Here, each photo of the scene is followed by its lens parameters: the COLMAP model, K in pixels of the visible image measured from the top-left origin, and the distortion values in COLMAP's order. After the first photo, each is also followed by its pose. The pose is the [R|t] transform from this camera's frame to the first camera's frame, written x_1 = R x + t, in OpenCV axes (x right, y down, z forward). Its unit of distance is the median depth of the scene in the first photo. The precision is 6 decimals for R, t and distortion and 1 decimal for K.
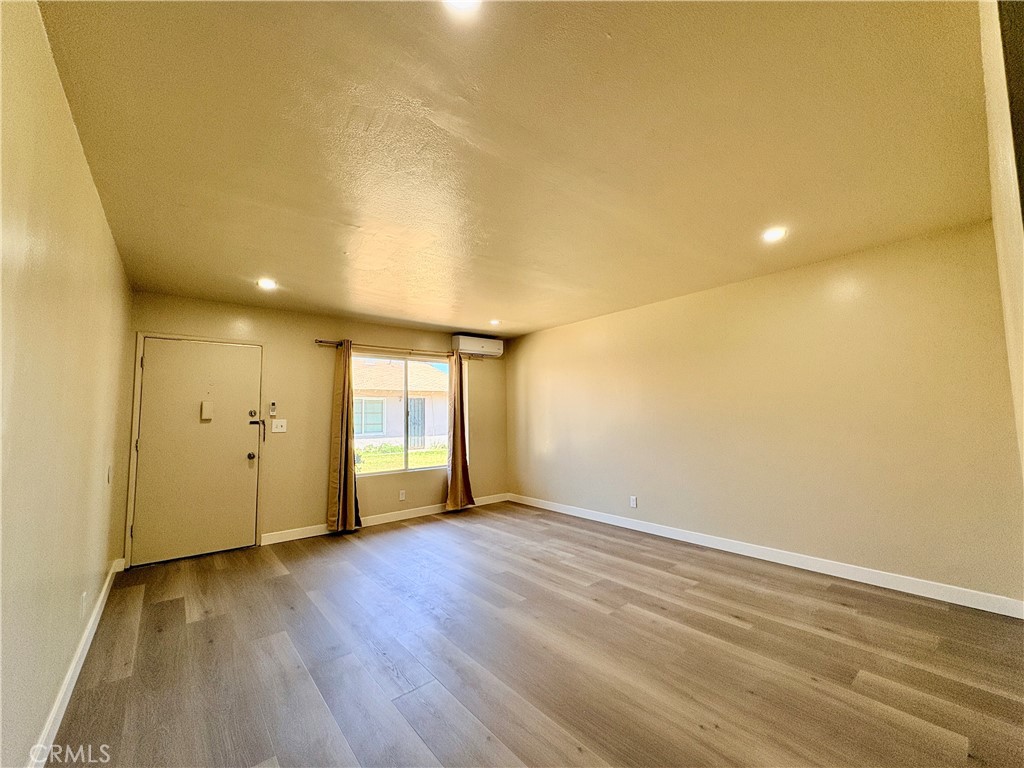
lens RADIAL K [[407.3, 0, 511.6], [0, 407.3, 381.7], [0, 0, 1]] dist [-0.012342, 0.003112]
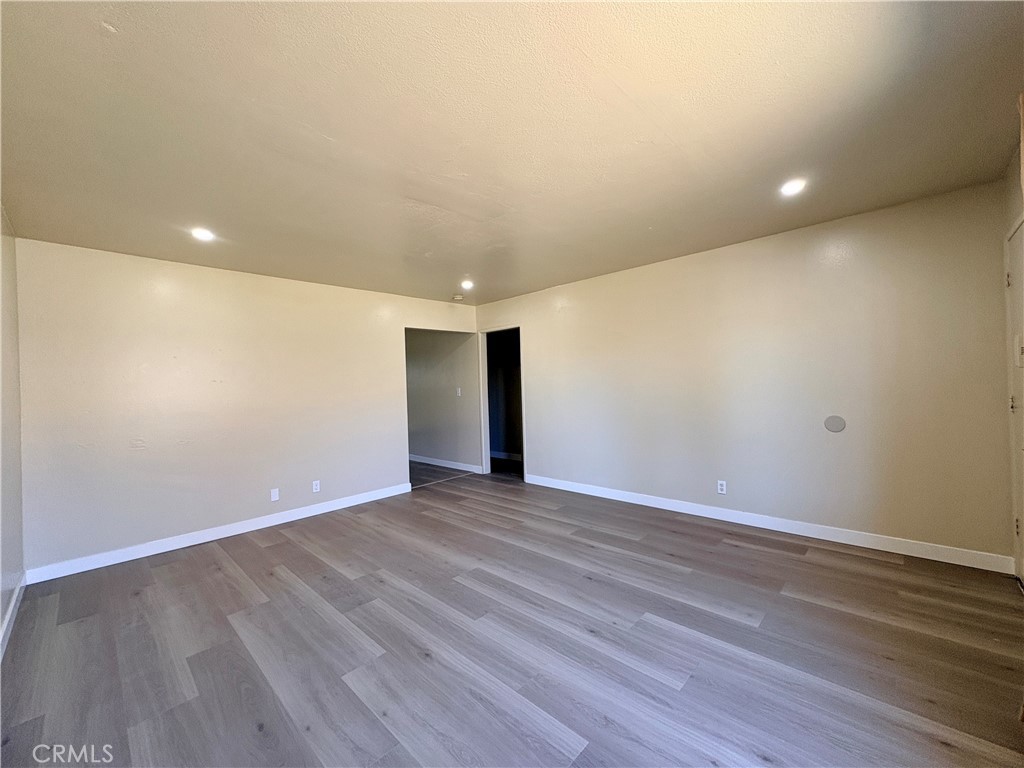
lens RADIAL K [[407.3, 0, 511.6], [0, 407.3, 381.7], [0, 0, 1]] dist [-0.012342, 0.003112]
pose [[-0.992433, 0.051571, -0.111433, -0.019004], [0.061056, 0.994639, -0.083454, 0.155771], [0.106532, -0.089626, -0.990262, 1.997985]]
